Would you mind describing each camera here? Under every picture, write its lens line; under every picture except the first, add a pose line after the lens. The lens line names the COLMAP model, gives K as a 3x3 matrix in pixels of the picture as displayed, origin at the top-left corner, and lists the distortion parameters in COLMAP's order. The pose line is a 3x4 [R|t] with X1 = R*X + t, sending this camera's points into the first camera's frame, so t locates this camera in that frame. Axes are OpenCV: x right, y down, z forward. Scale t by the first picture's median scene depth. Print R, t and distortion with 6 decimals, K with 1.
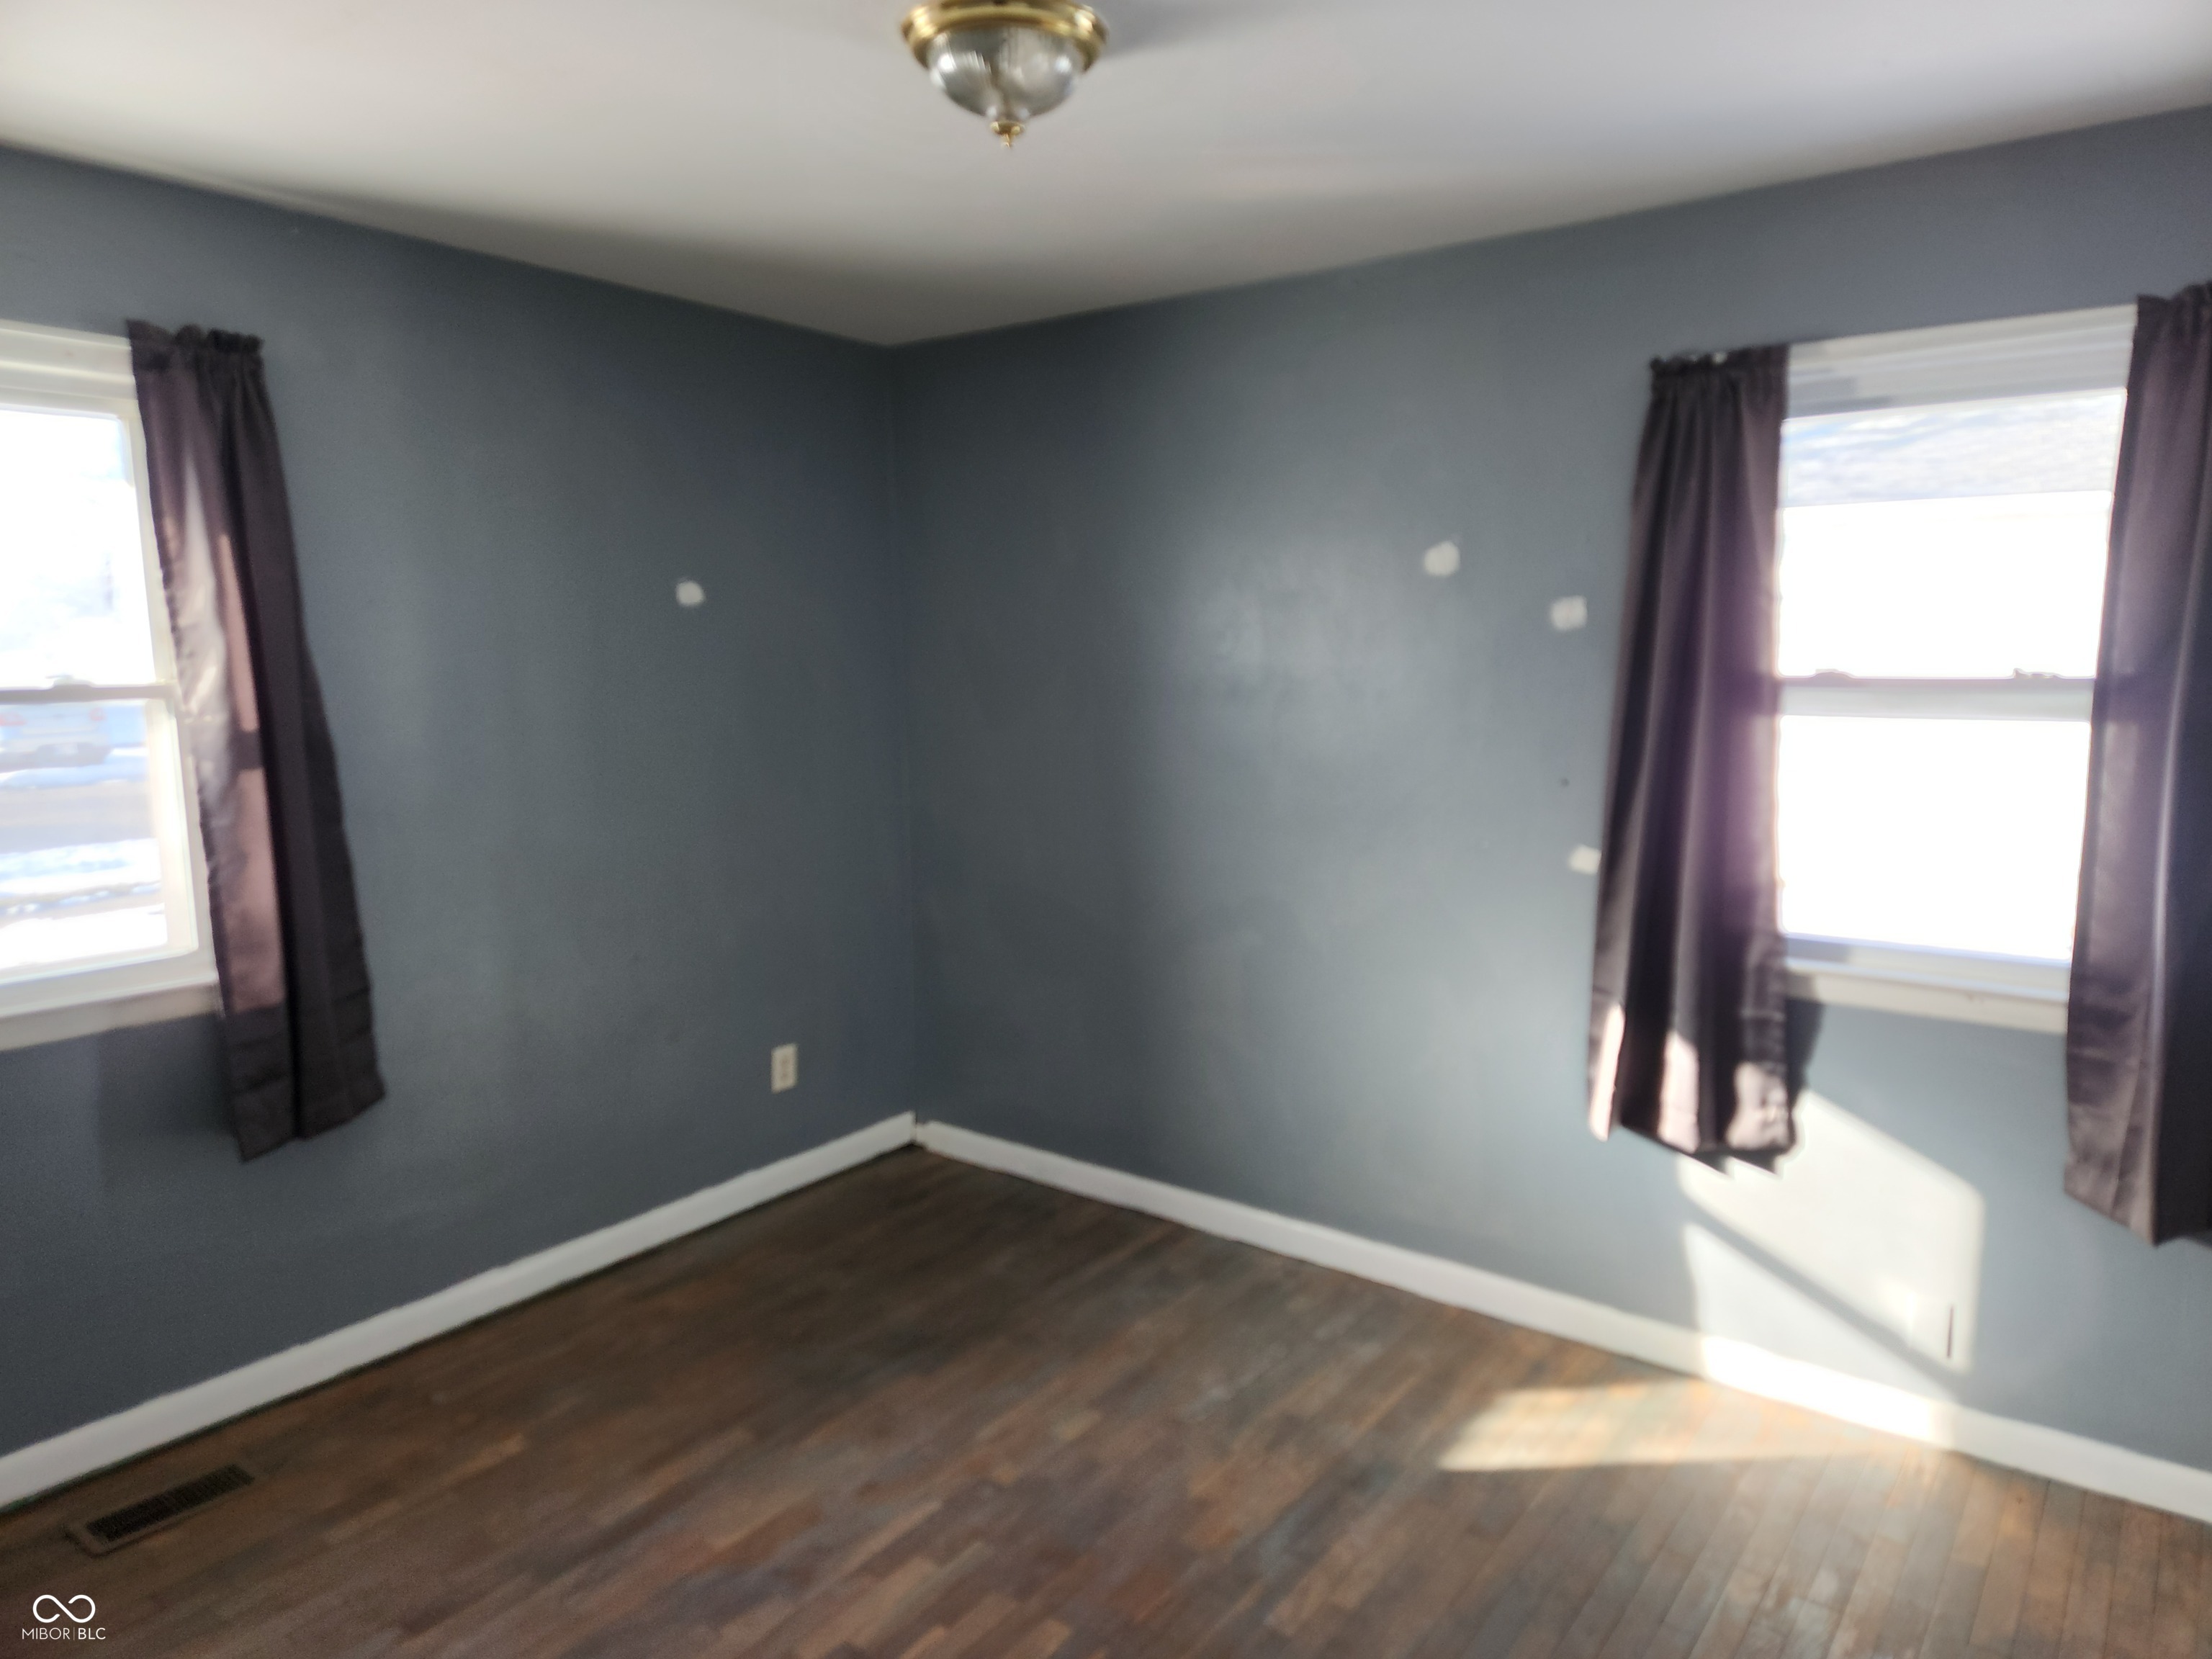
lens RADIAL K [[1470.4, 0, 1106.0], [0, 1470.4, 829.5], [0, 0, 1]] dist [0.078284, -0.081745]
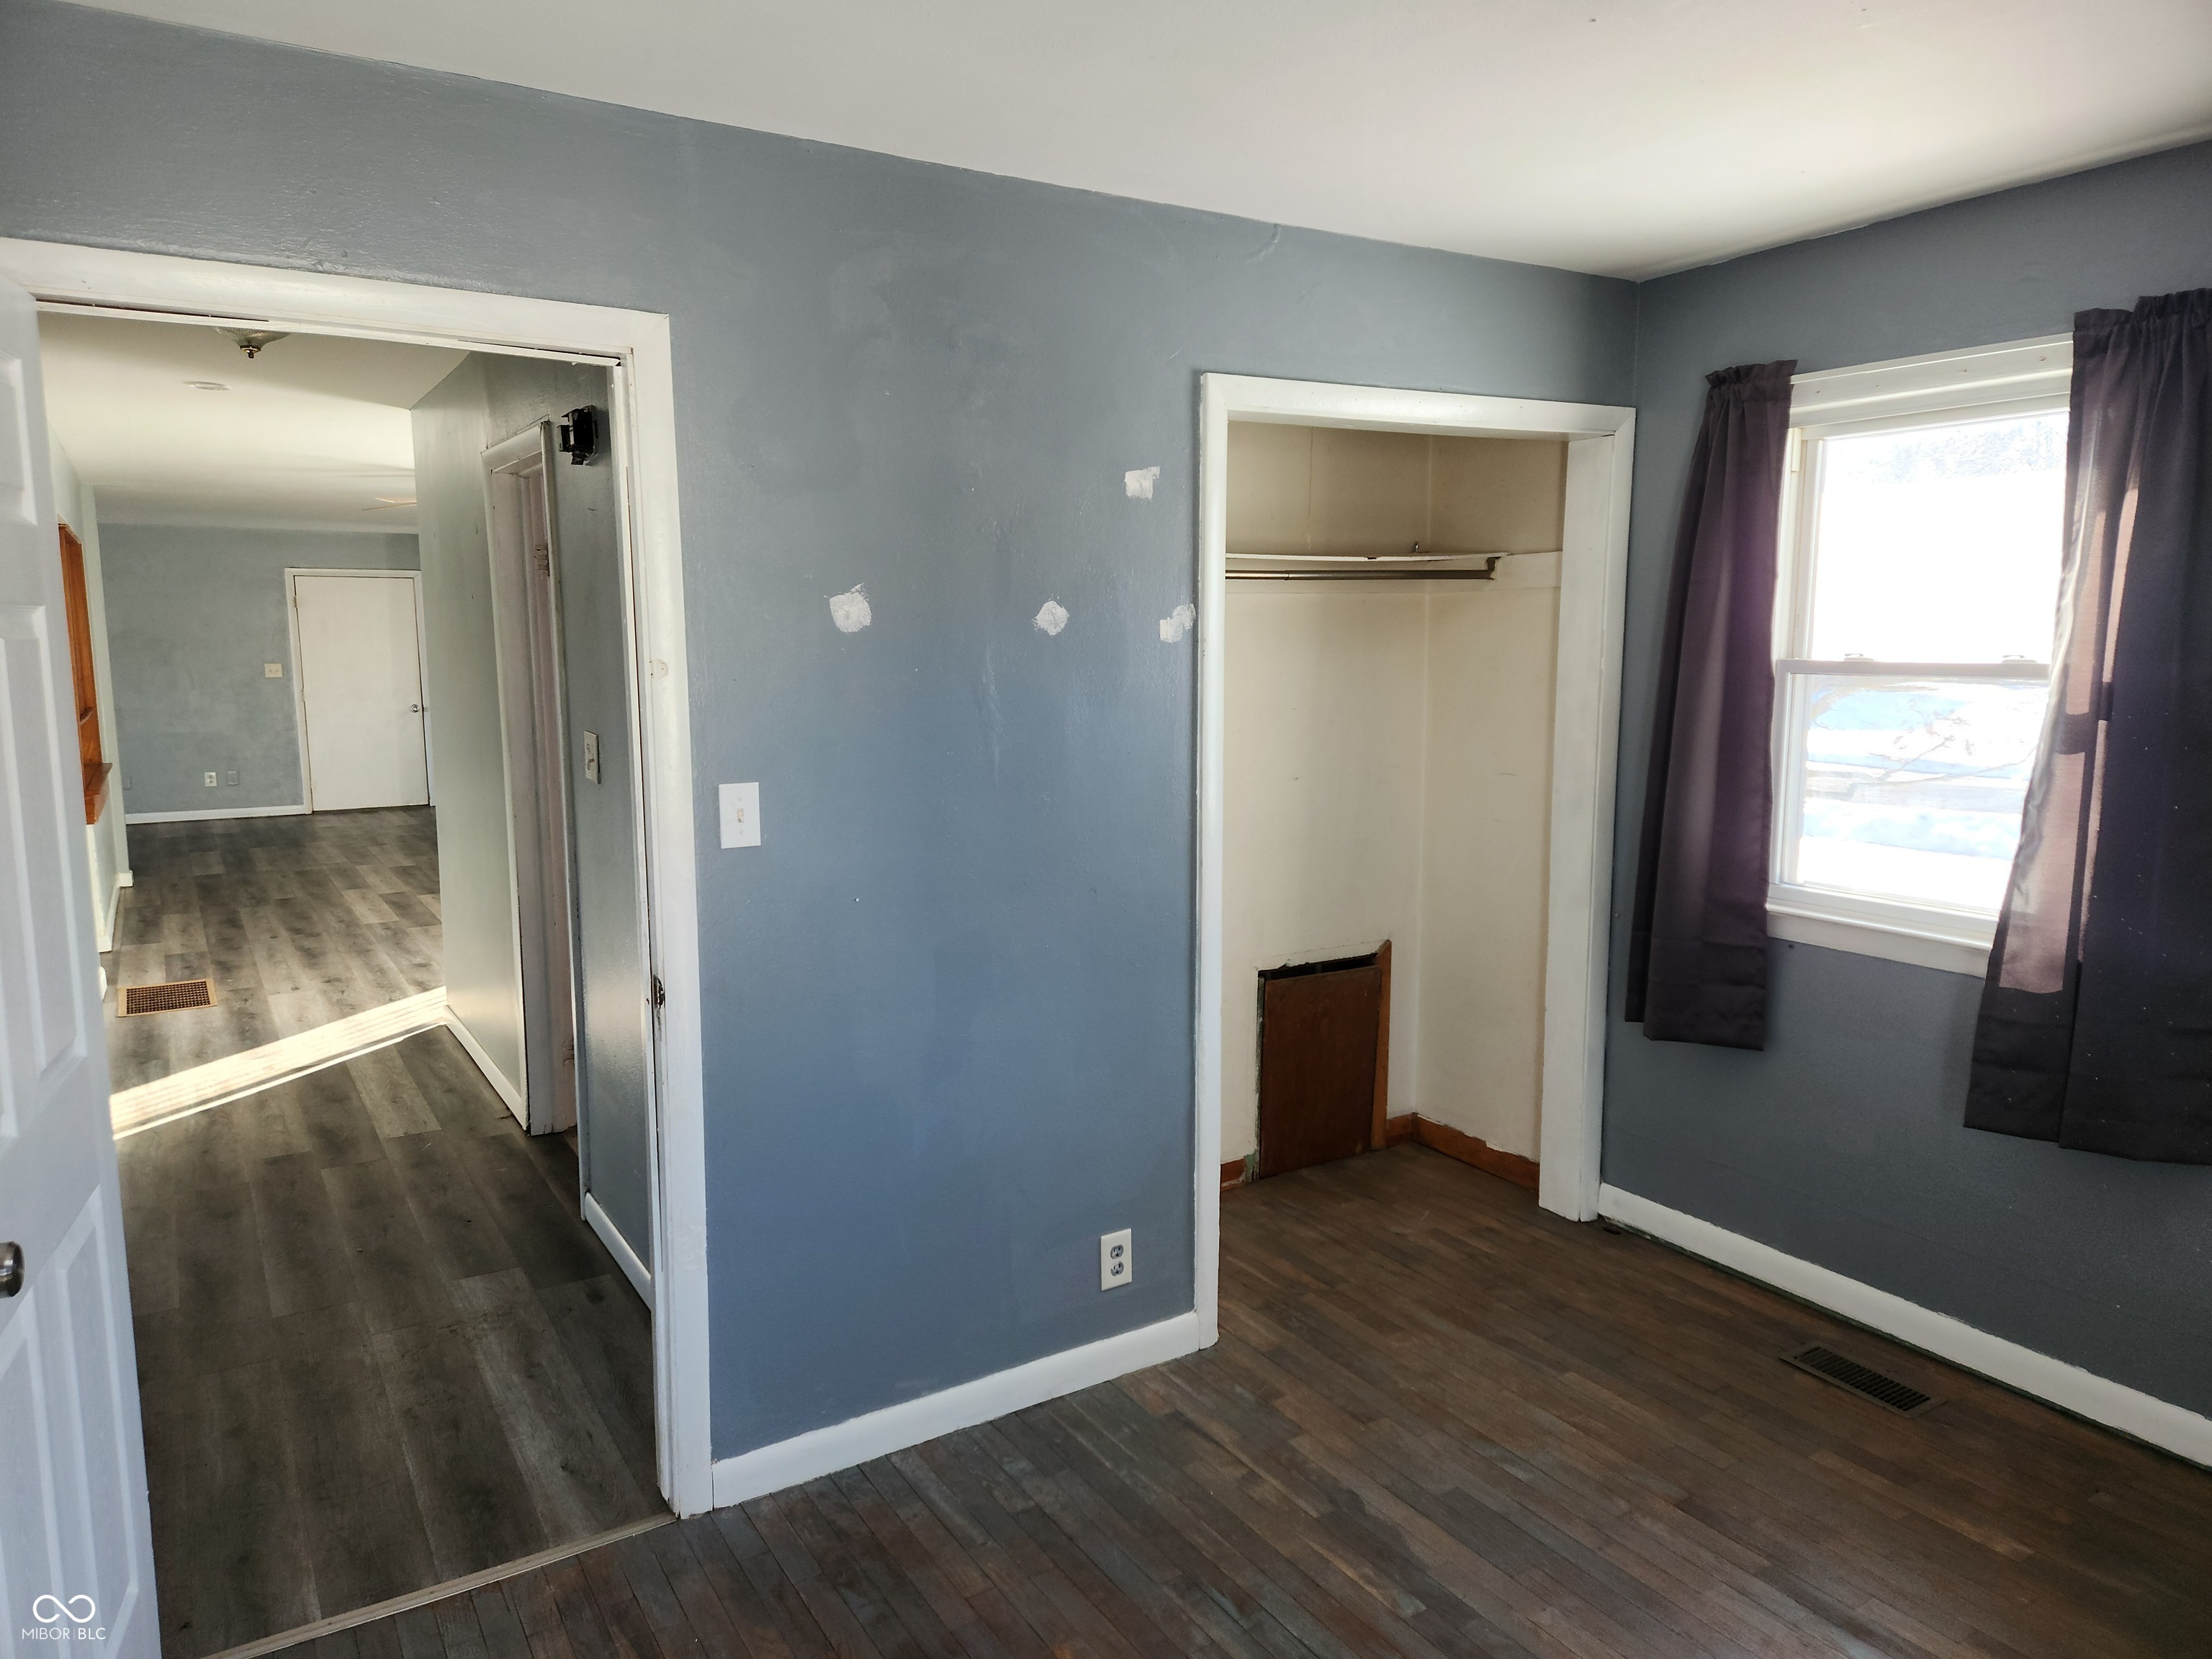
lens RADIAL K [[1470.4, 0, 1106.0], [0, 1470.4, 829.5], [0, 0, 1]] dist [0.078284, -0.081745]
pose [[-0.386854, 0.130654, -0.912838, 0.582878], [-0.112127, 0.975902, 0.187199, -0.107928], [0.915299, 0.174773, -0.362881, 0.805421]]
